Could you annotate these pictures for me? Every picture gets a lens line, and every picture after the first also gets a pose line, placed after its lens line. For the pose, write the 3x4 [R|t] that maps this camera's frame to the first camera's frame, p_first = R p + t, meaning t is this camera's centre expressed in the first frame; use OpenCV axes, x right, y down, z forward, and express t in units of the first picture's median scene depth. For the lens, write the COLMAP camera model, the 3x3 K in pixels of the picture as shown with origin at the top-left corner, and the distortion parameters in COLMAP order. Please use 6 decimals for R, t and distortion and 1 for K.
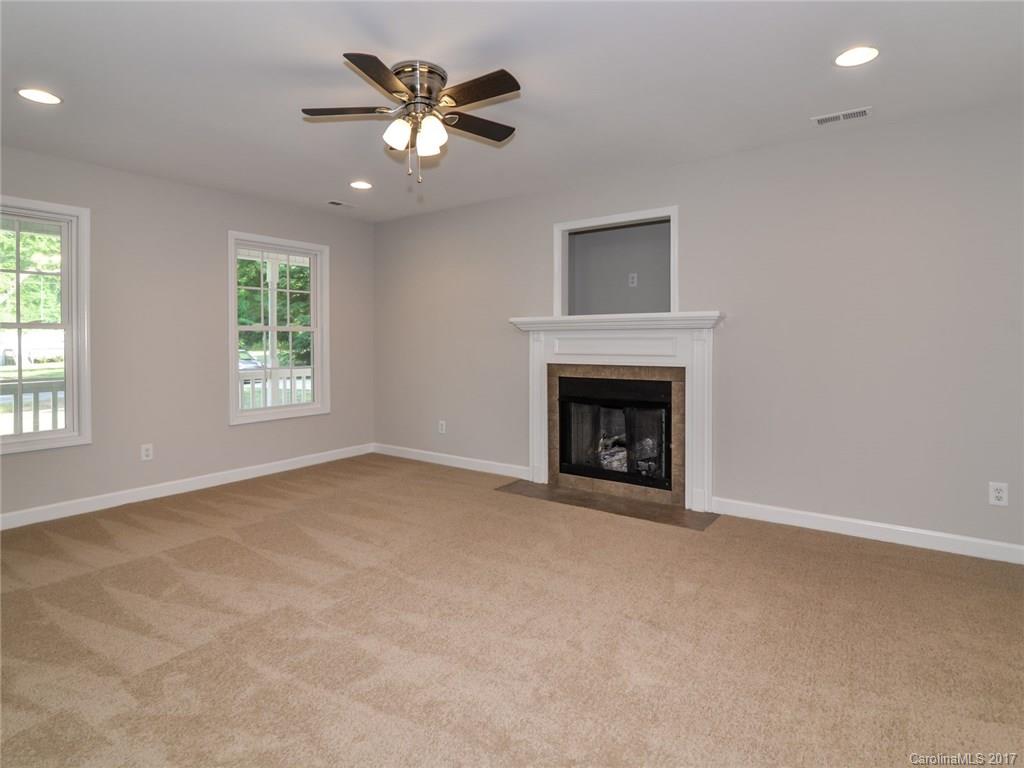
lens RADIAL K [[554.9, 0, 516.2], [0, 554.9, 341.0], [0, 0, 1]] dist [0.001034, -0.000630]
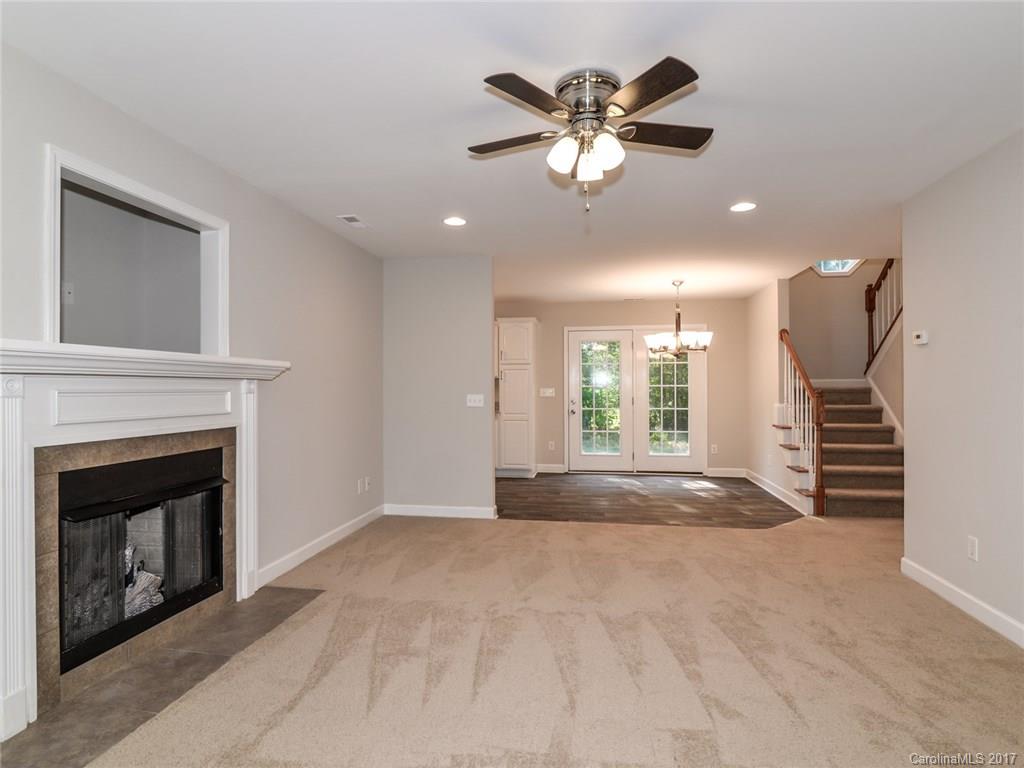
lens RADIAL K [[525.0, 0, 512.0], [0, 525.0, 384.0], [0, 0, 1]] dist [-0.002408, -0.000660]
pose [[-0.422258, 0.016929, 0.906318, -0.535302], [0.009922, 0.999852, -0.014054, -0.000448], [-0.906422, 0.003058, -0.422363, 0.918251]]
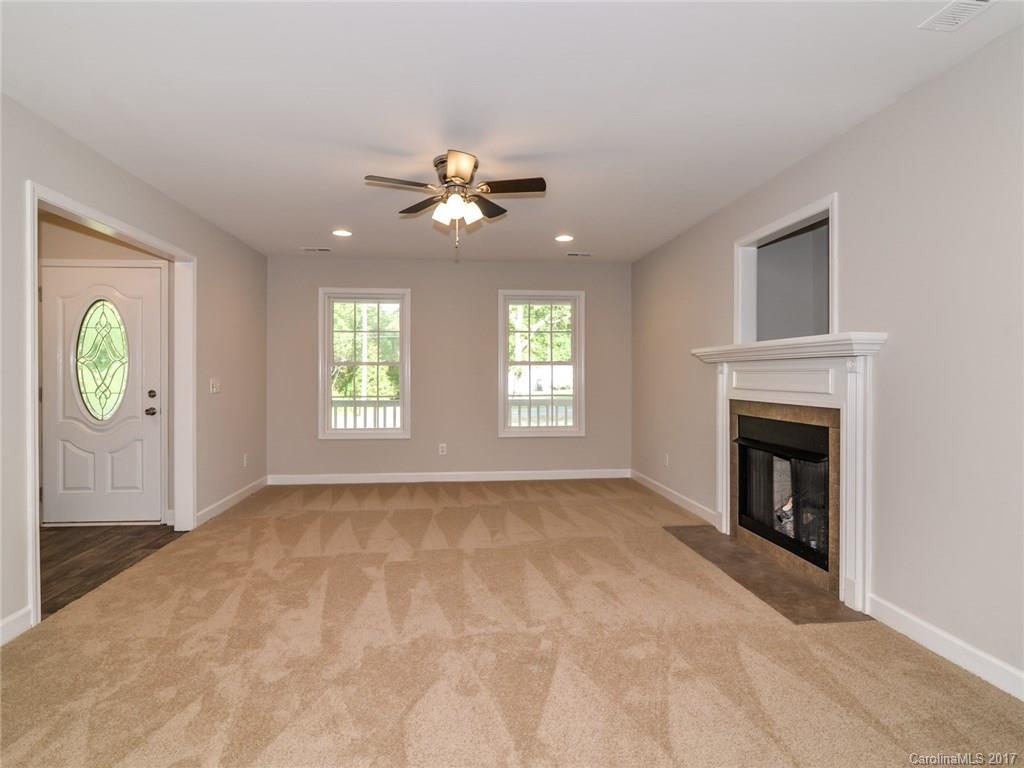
lens RADIAL K [[559.8, 0, 514.9], [0, 559.8, 372.0], [0, 0, 1]] dist [-0.003929, -0.000553]
pose [[0.650067, -0.001362, -0.759876, 0.564932], [-0.001928, 0.999992, -0.003442, 0.001284], [0.759875, 0.003702, 0.650059, 0.177210]]
